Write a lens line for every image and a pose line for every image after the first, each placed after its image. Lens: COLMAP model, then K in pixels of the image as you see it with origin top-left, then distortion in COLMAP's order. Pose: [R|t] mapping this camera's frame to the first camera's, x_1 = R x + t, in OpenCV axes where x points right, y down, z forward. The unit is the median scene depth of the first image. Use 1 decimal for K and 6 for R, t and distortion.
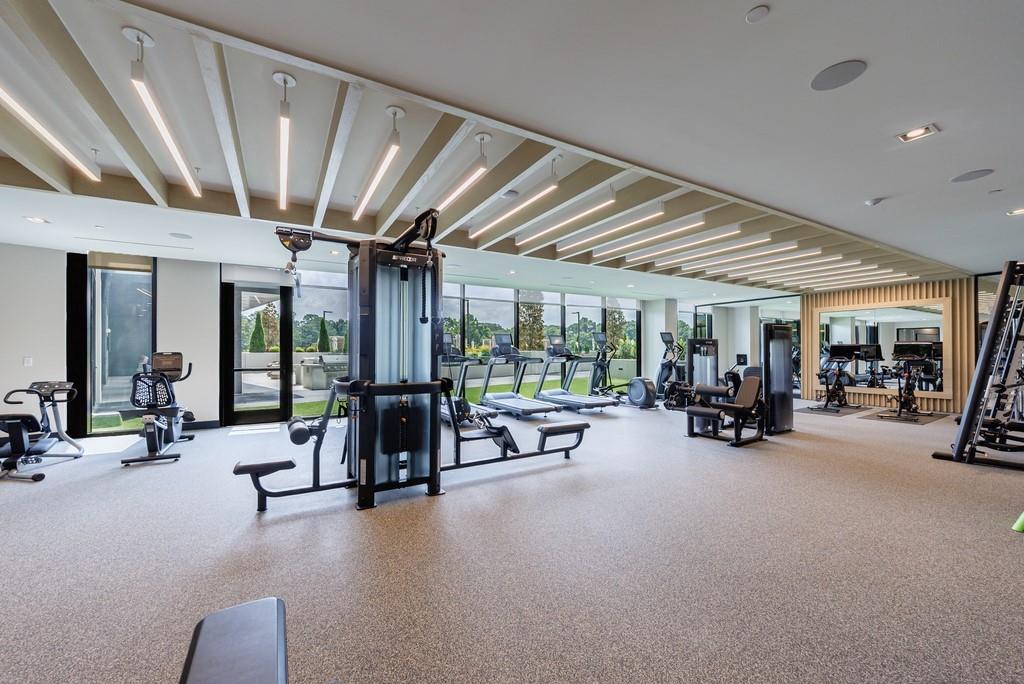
lens RADIAL K [[381.8, 0, 512.0], [0, 381.8, 342.0], [0, 0, 1]] dist [0.010944, 0.000162]
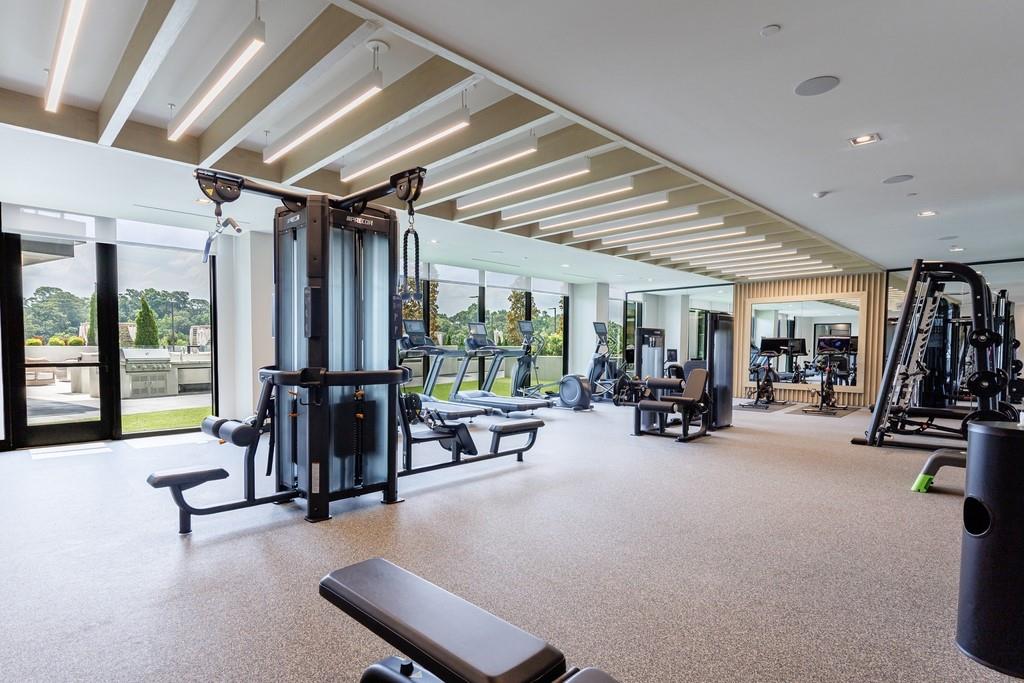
lens RADIAL K [[510.7, 0, 513.5], [0, 510.7, 359.8], [0, 0, 1]] dist [0.041642, -0.000224]
pose [[0.965063, 0.000069, 0.262019, -0.151534], [-0.012748, 0.998828, 0.046688, 0.014568], [-0.261709, -0.048397, 0.963933, -0.100125]]
